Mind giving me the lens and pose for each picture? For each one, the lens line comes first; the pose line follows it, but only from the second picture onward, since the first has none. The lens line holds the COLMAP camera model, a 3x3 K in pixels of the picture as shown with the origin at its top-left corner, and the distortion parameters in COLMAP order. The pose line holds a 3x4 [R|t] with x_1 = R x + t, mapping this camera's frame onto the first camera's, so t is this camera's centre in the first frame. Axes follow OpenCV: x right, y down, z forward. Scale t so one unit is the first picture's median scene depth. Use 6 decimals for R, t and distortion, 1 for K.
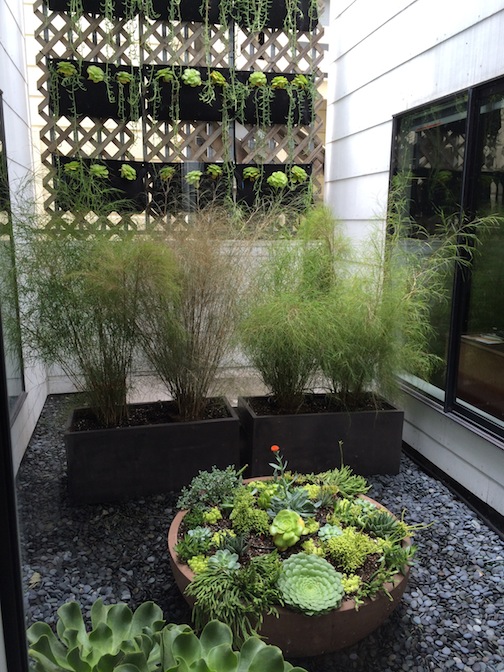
lens RADIAL K [[561.6, 0, 254.0], [0, 561.6, 336.2], [0, 0, 1]] dist [-0.003736, -0.026373]
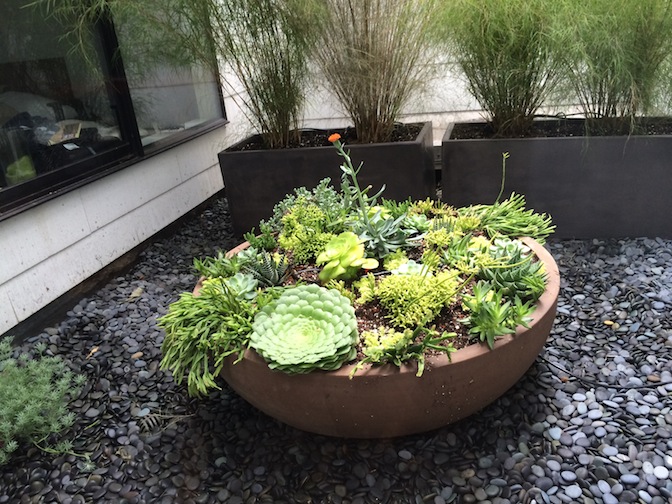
lens RADIAL K [[561.6, 0, 336.1], [0, 561.6, 248.7], [0, 0, 1]] dist [-0.003736, -0.026373]
pose [[0.871082, 0.086617, -0.483439, 0.427196], [0.017822, 0.978103, 0.207357, 0.220433], [0.490814, -0.189241, 0.850464, 0.488745]]
